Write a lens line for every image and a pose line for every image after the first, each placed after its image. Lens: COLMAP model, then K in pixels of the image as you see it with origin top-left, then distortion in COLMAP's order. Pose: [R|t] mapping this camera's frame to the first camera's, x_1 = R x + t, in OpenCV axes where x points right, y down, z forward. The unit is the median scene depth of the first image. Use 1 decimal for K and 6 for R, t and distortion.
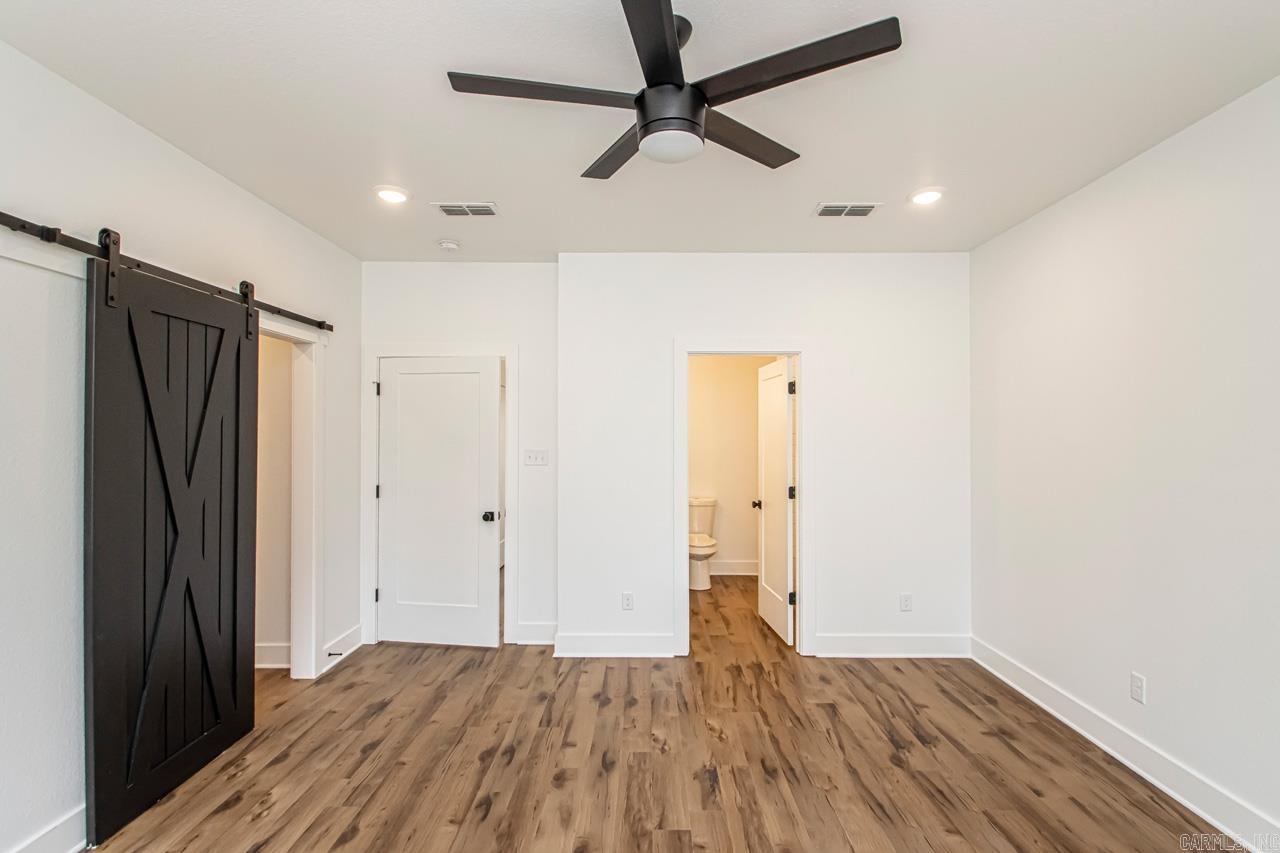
lens RADIAL K [[596.3, 0, 646.6], [0, 596.3, 430.2], [0, 0, 1]] dist [0.019870, -0.020912]
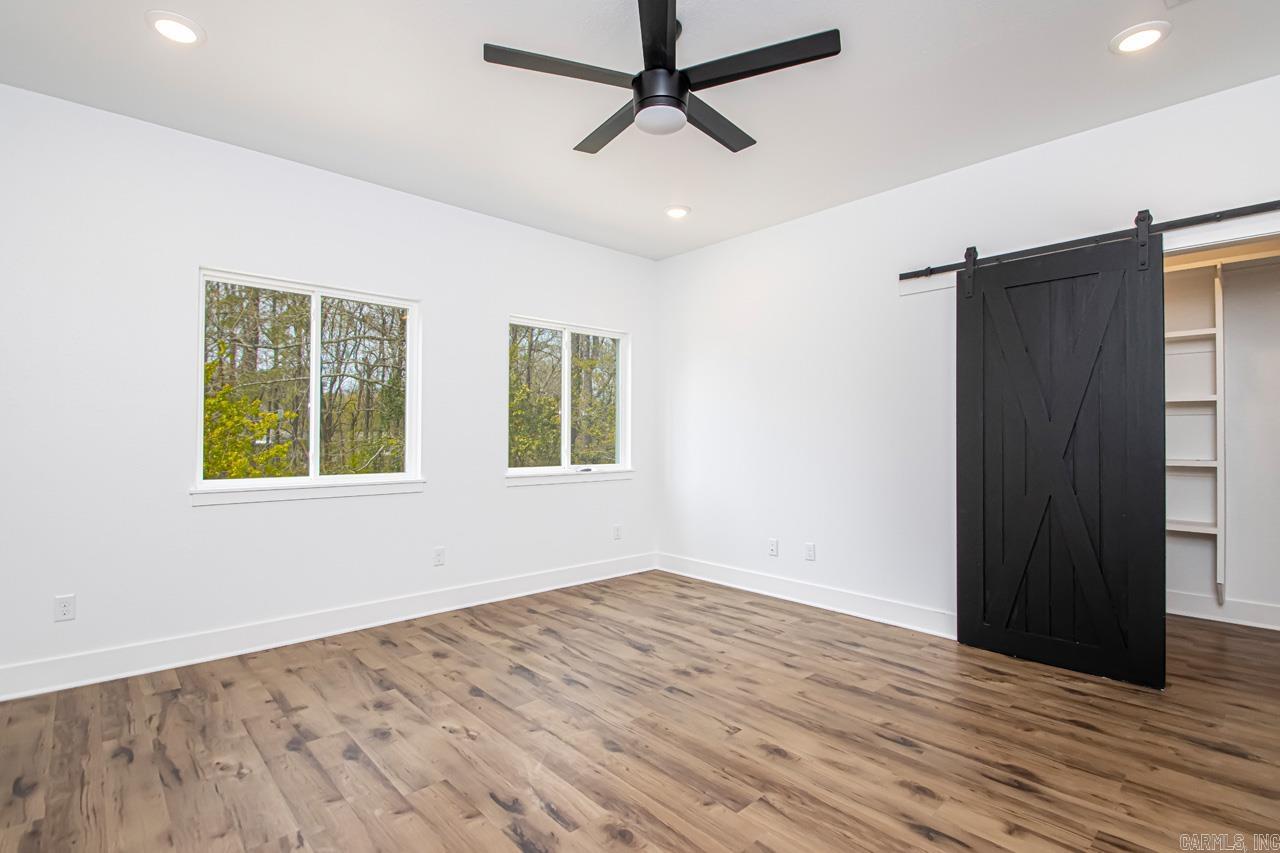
lens RADIAL K [[596.3, 0, 646.6], [0, 596.3, 430.2], [0, 0, 1]] dist [0.019870, -0.020912]
pose [[-0.735525, -0.011217, -0.677404, 0.534682], [0.002128, 0.999820, -0.018866, 0.115107], [0.677494, -0.015318, -0.735369, 1.122719]]
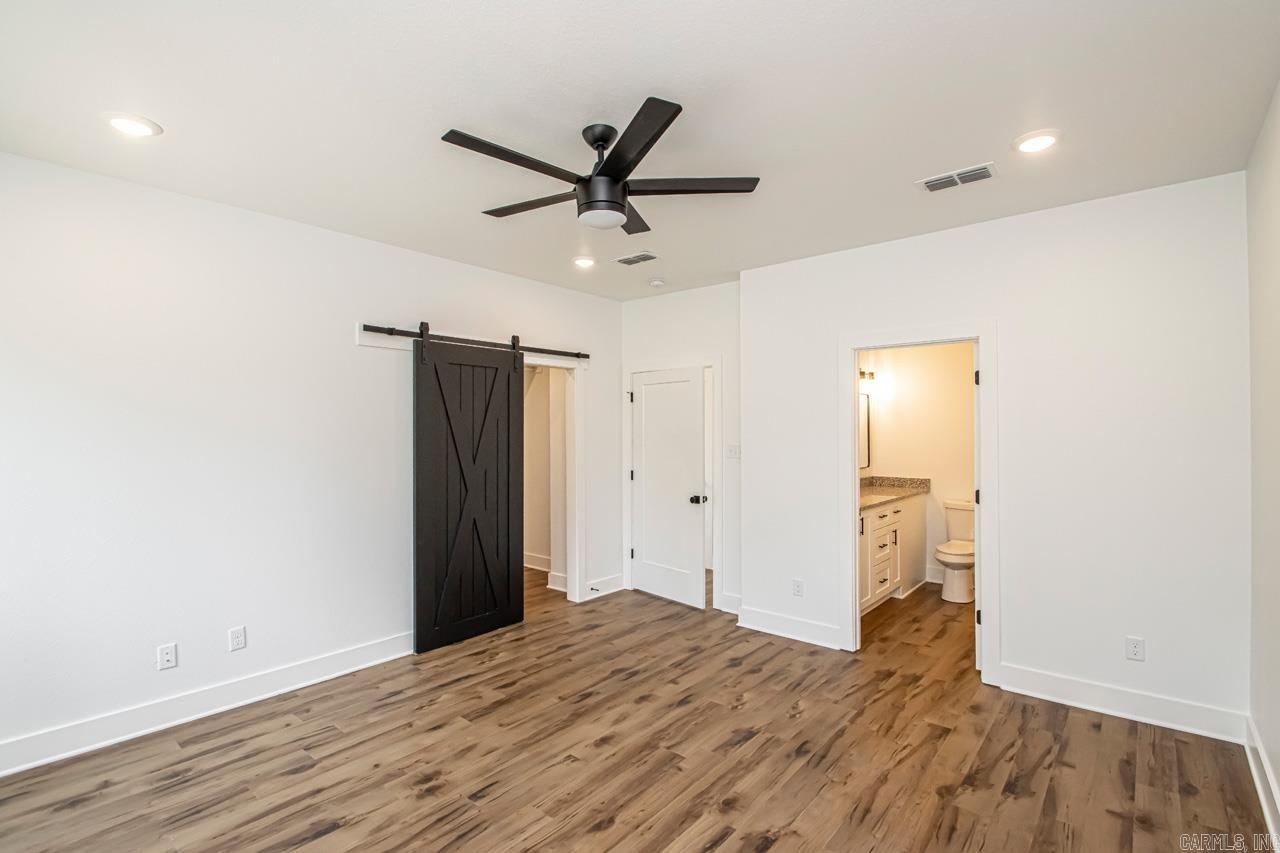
lens RADIAL K [[596.3, 0, 646.6], [0, 596.3, 430.2], [0, 0, 1]] dist [0.019870, -0.020912]
pose [[0.766082, -0.004534, -0.642727, 0.584144], [0.009669, 0.999943, 0.004471, -0.002637], [0.642670, -0.009640, 0.766083, 0.017842]]
